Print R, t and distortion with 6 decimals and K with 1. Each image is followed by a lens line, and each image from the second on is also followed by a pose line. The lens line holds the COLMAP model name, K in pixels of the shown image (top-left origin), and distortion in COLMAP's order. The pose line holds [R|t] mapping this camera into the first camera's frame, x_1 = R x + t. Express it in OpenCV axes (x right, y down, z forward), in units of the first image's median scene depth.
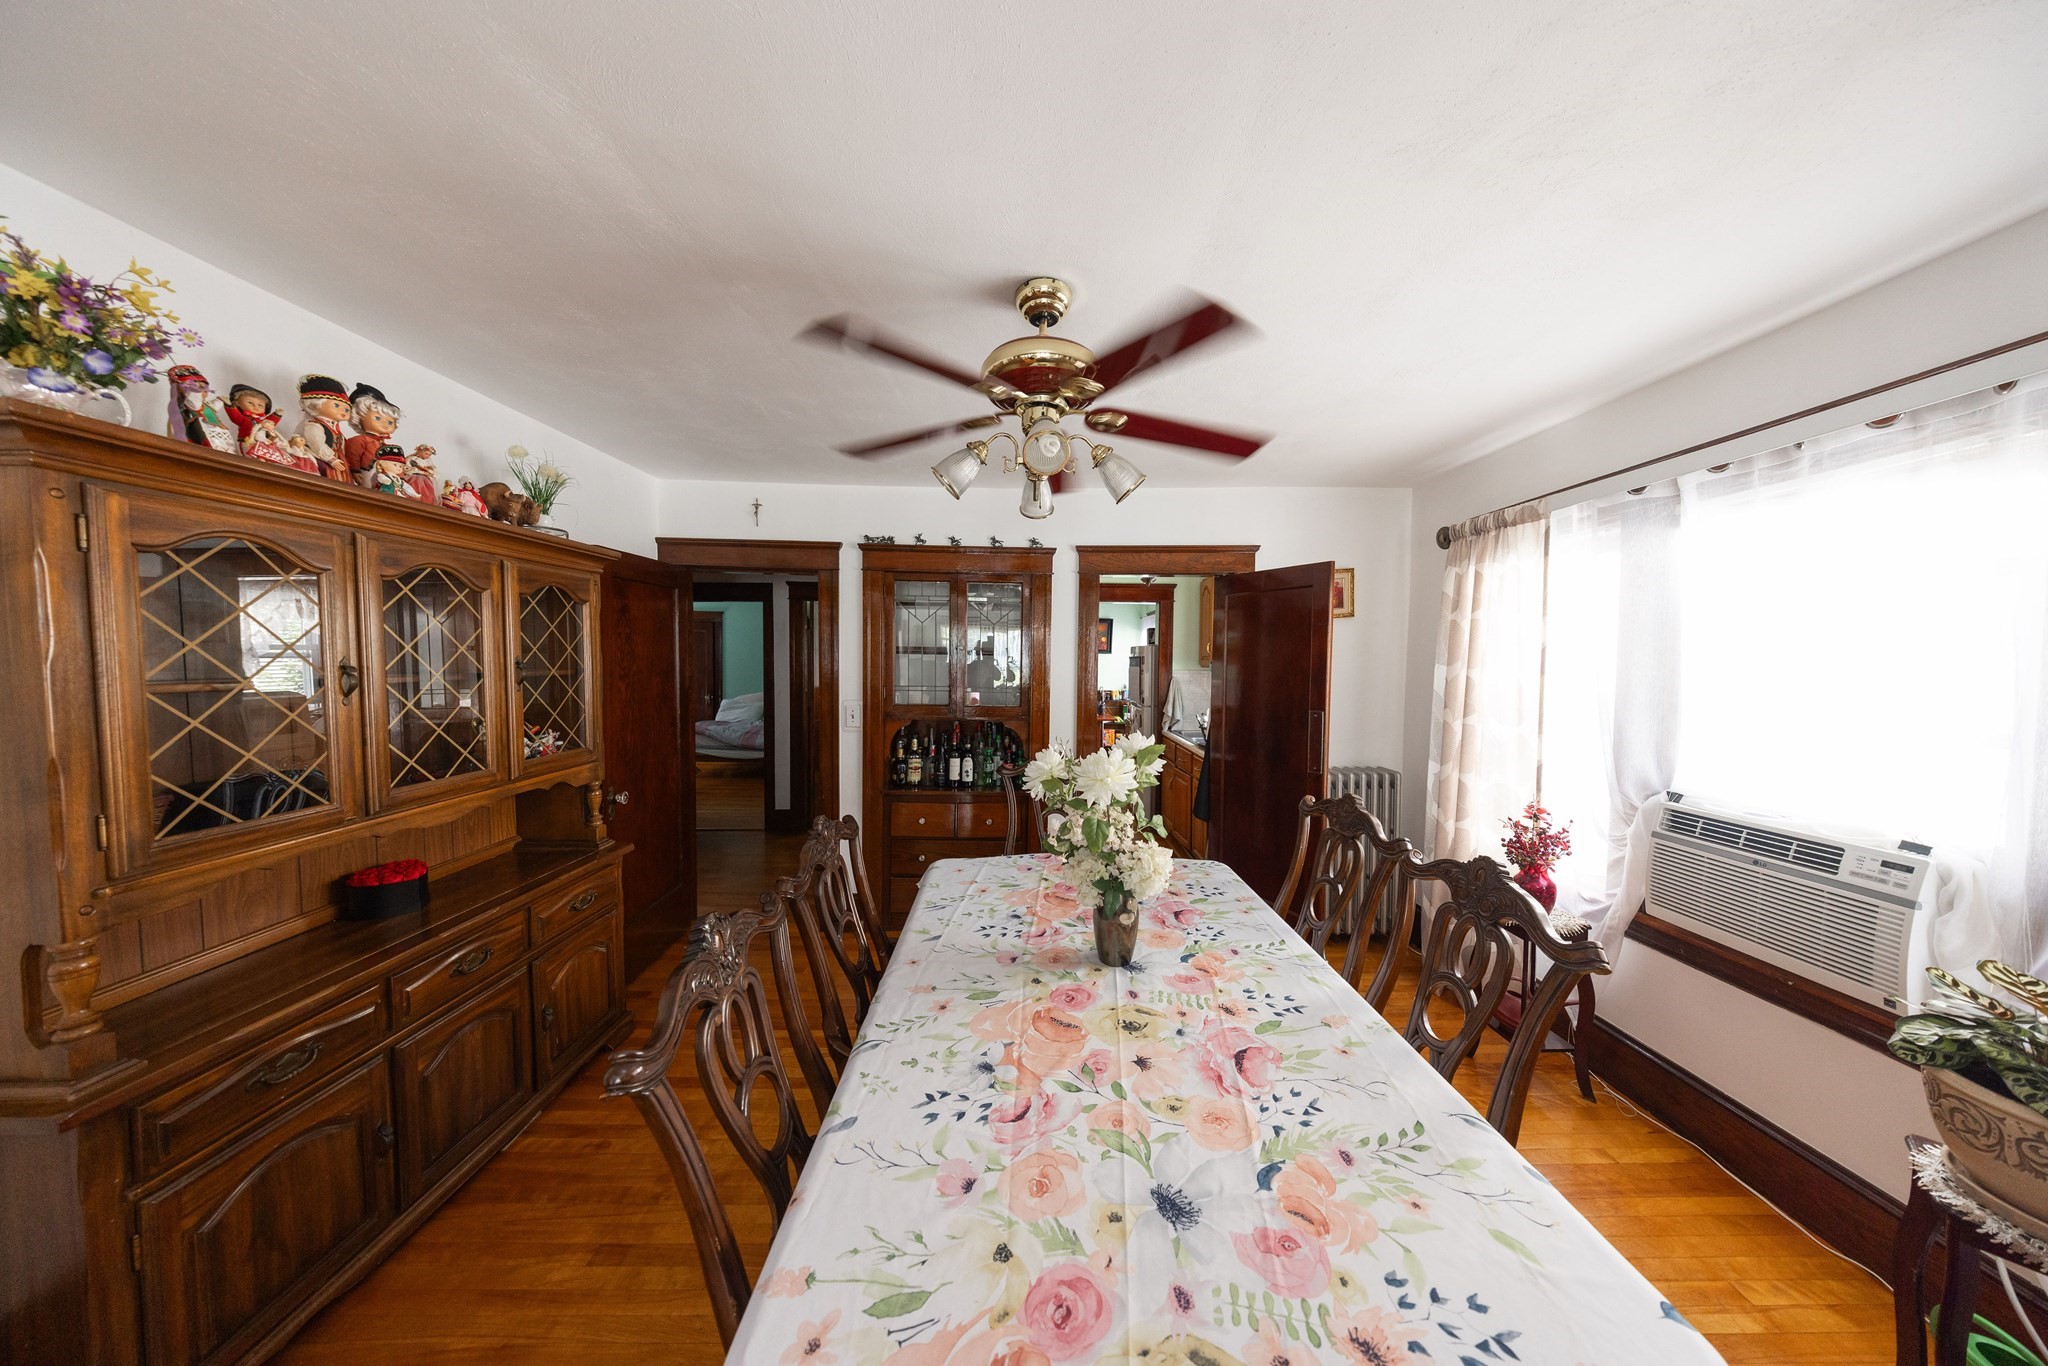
lens RADIAL K [[609.9, 0, 1025.0], [0, 609.9, 679.4], [0, 0, 1]] dist [-0.002401, -0.000257]
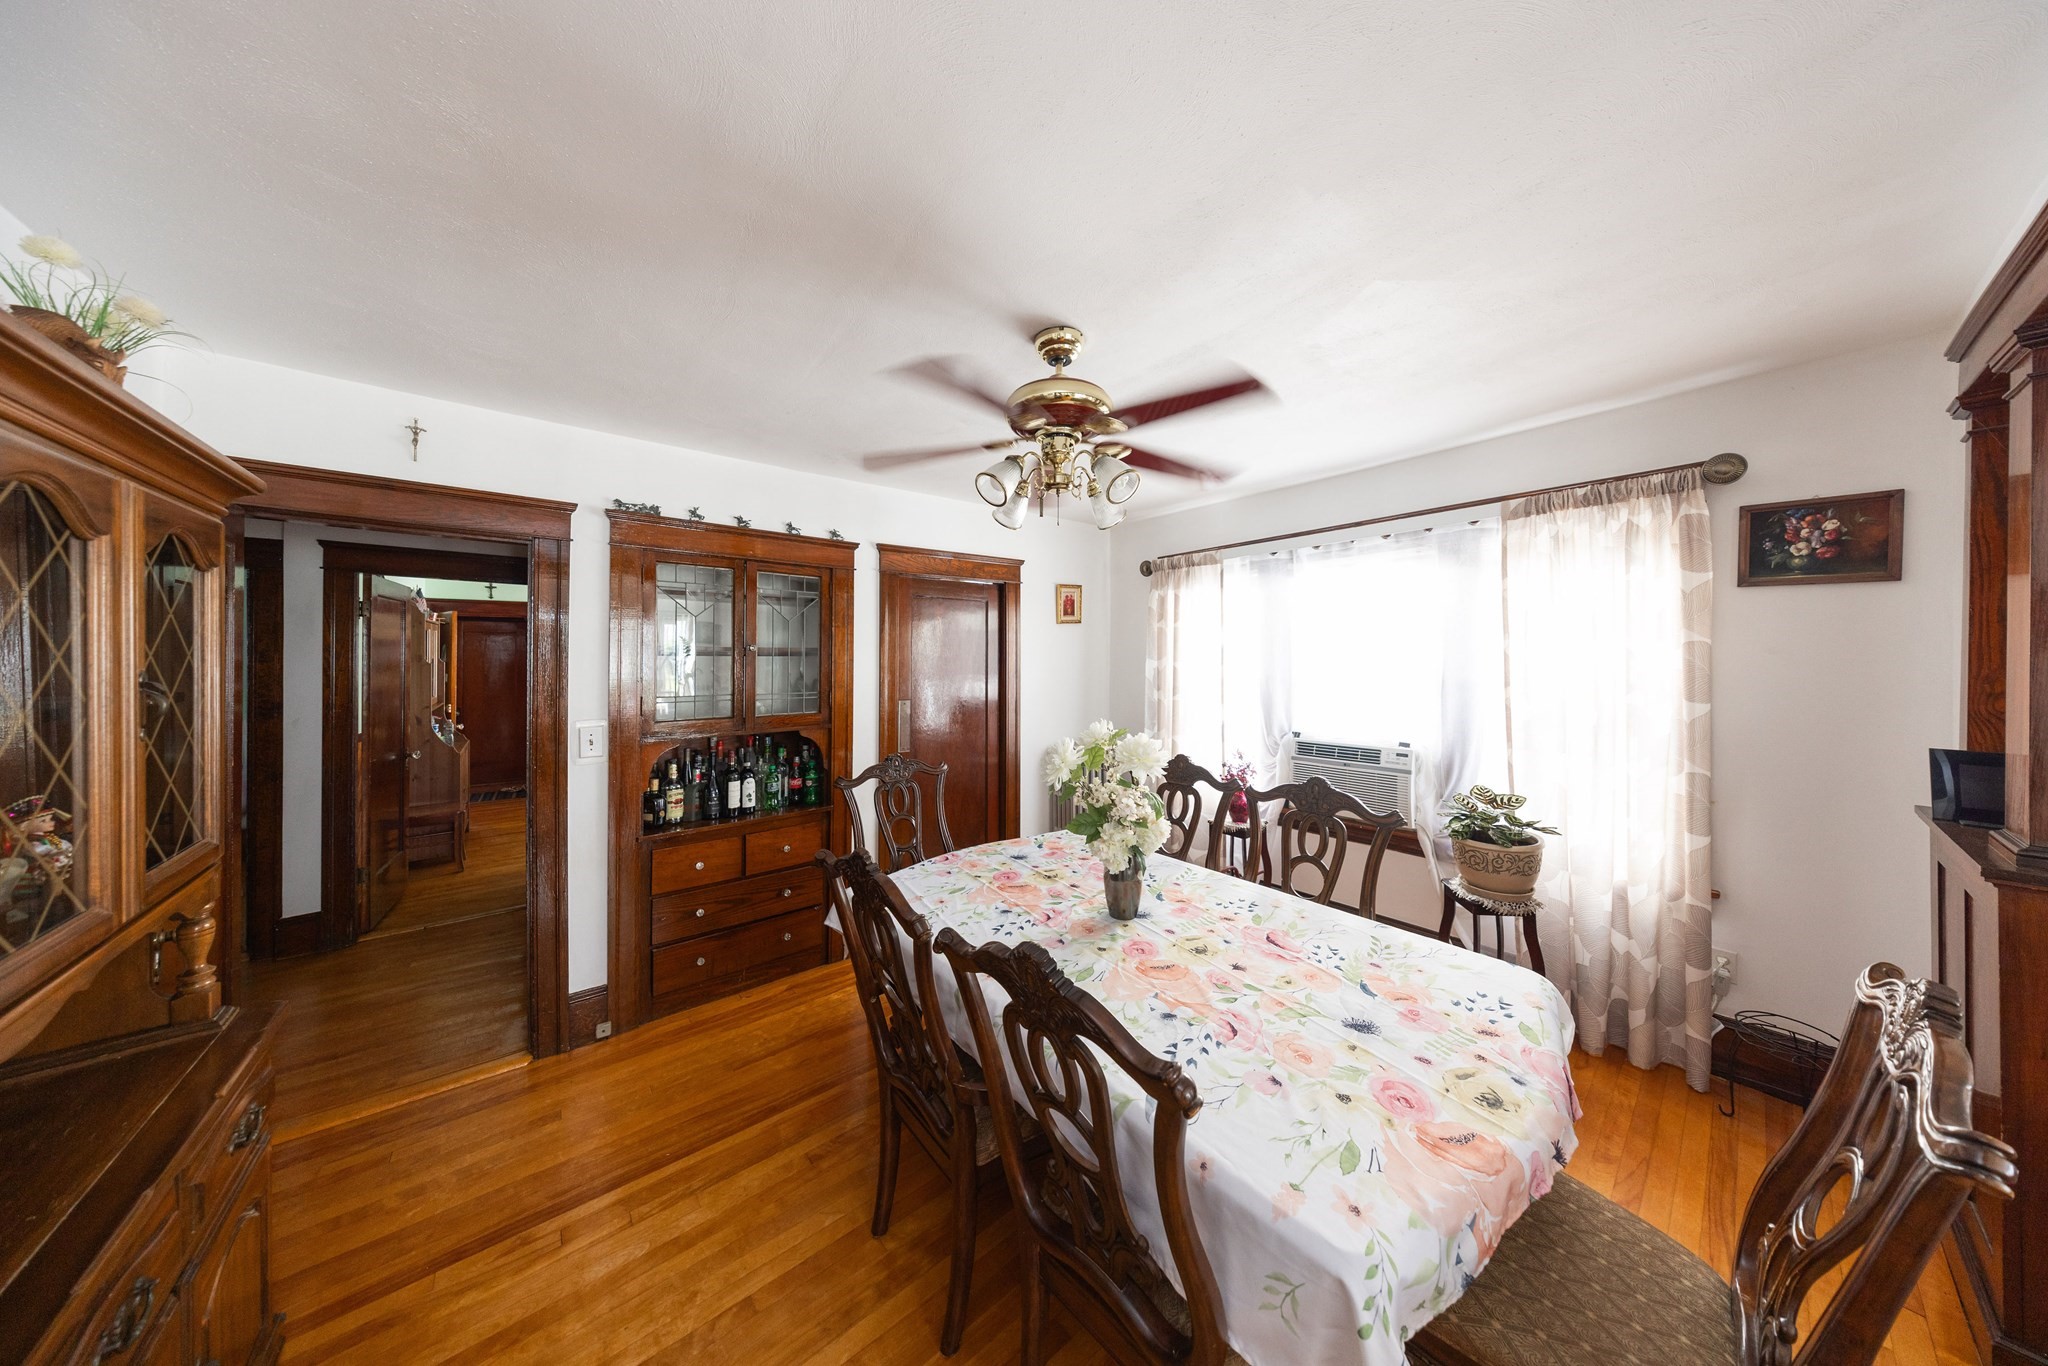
lens RADIAL K [[609.9, 0, 1035.3], [0, 609.9, 657.8], [0, 0, 1]] dist [-0.002401, -0.000257]
pose [[0.769248, -0.017416, 0.638713, -0.612713], [0.037420, 0.999141, -0.017823, -0.020221], [-0.637854, 0.037611, 0.769239, 0.151741]]
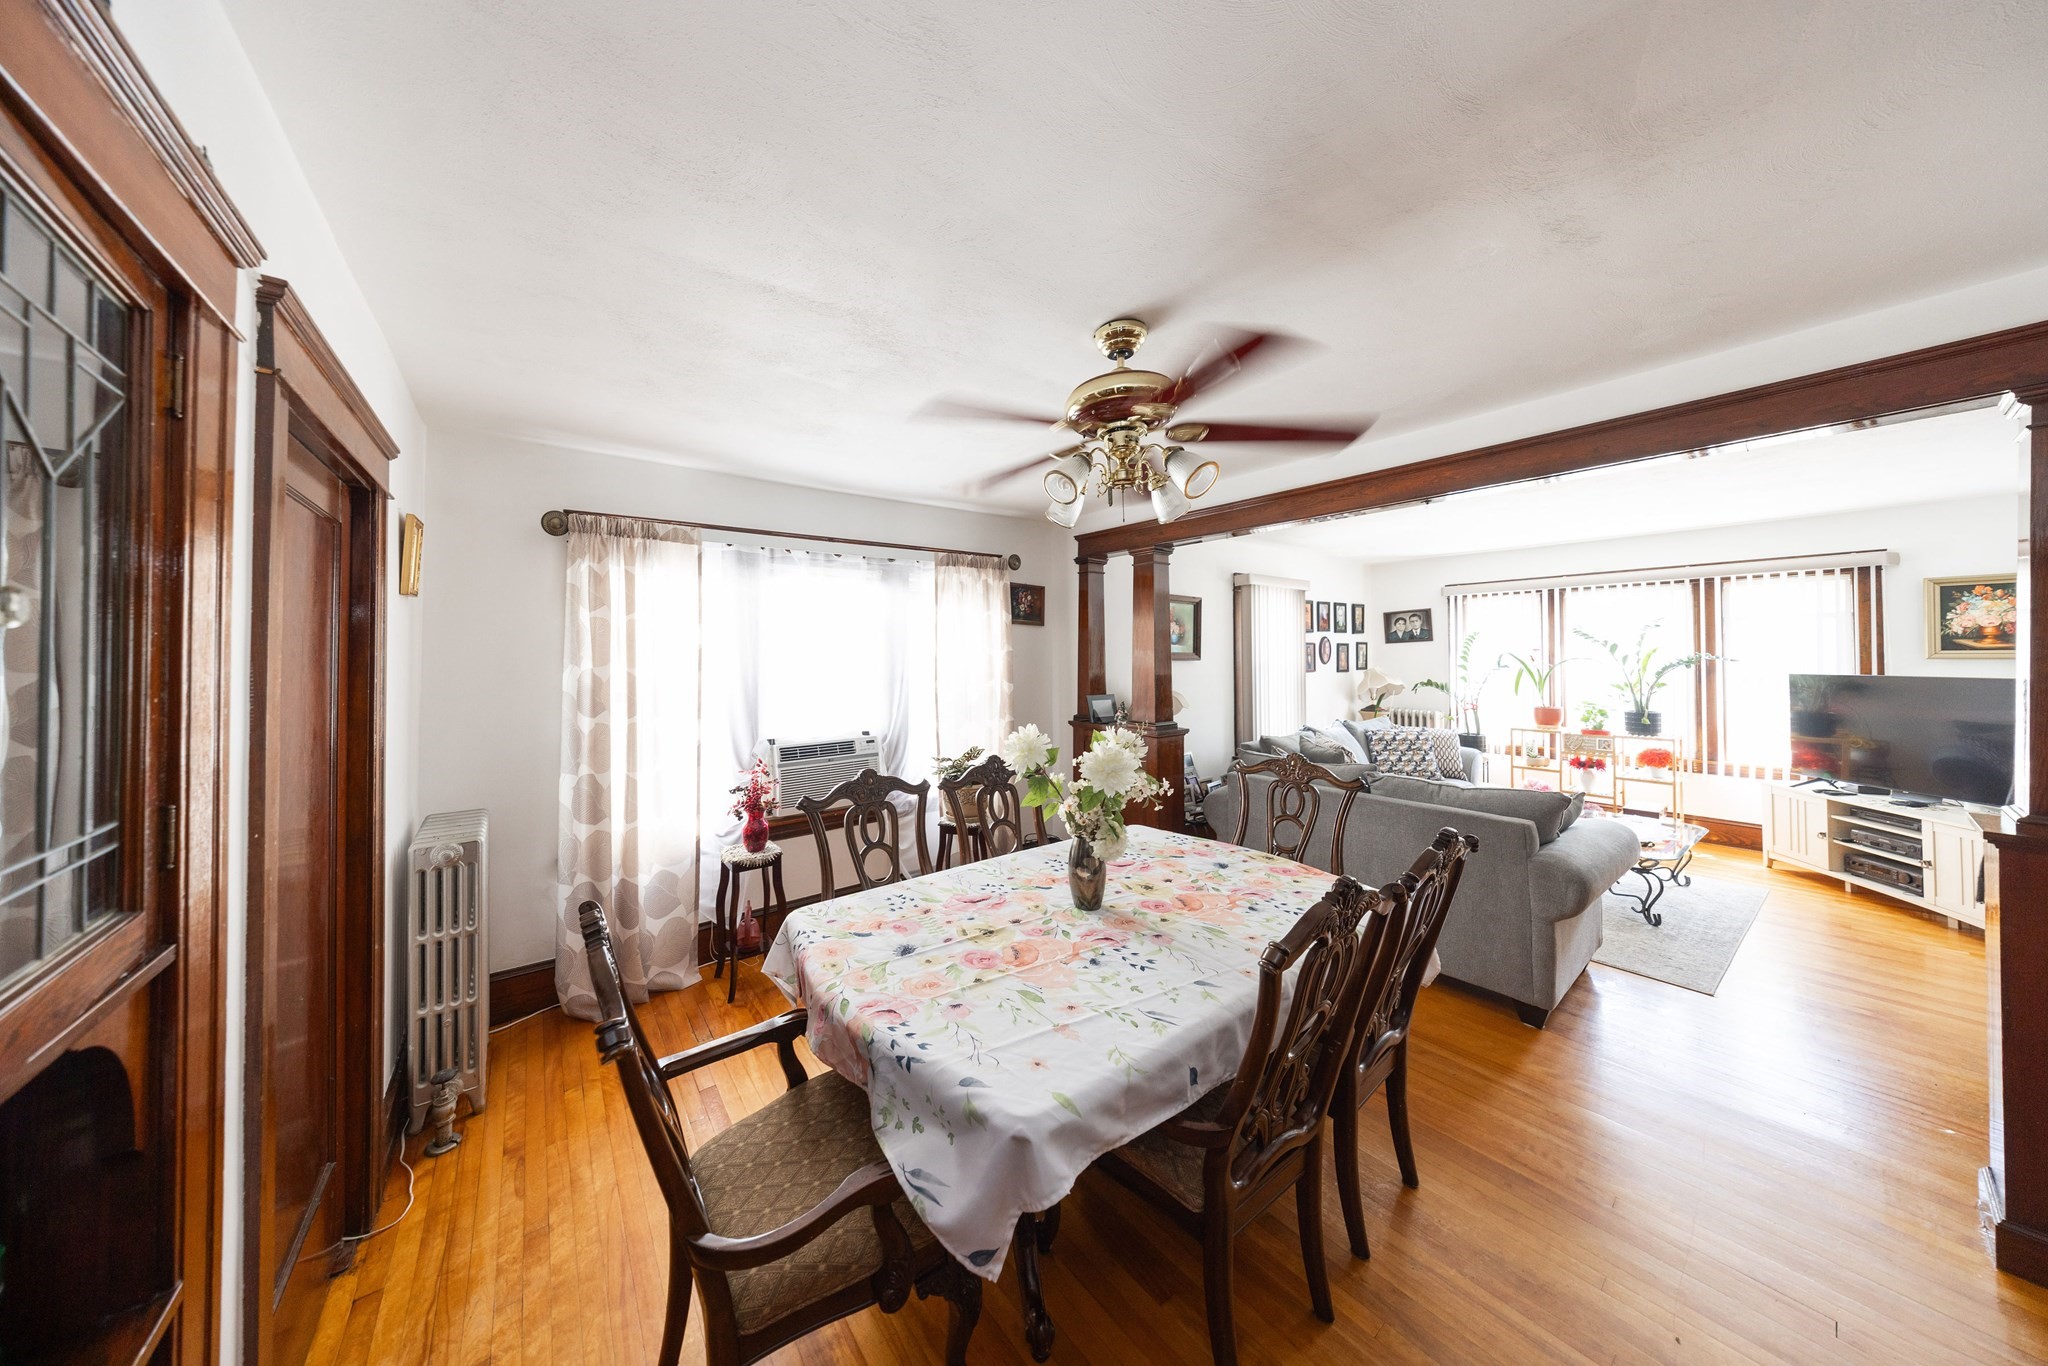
lens RADIAL K [[609.9, 0, 970.0], [0, 609.9, 646.5], [0, 0, 1]] dist [-0.002401, -0.000257]
pose [[-0.580885, 0.007408, 0.813952, -0.598212], [0.028182, 0.999542, 0.011015, -0.067428], [-0.813497, 0.029338, -0.580828, 1.584336]]
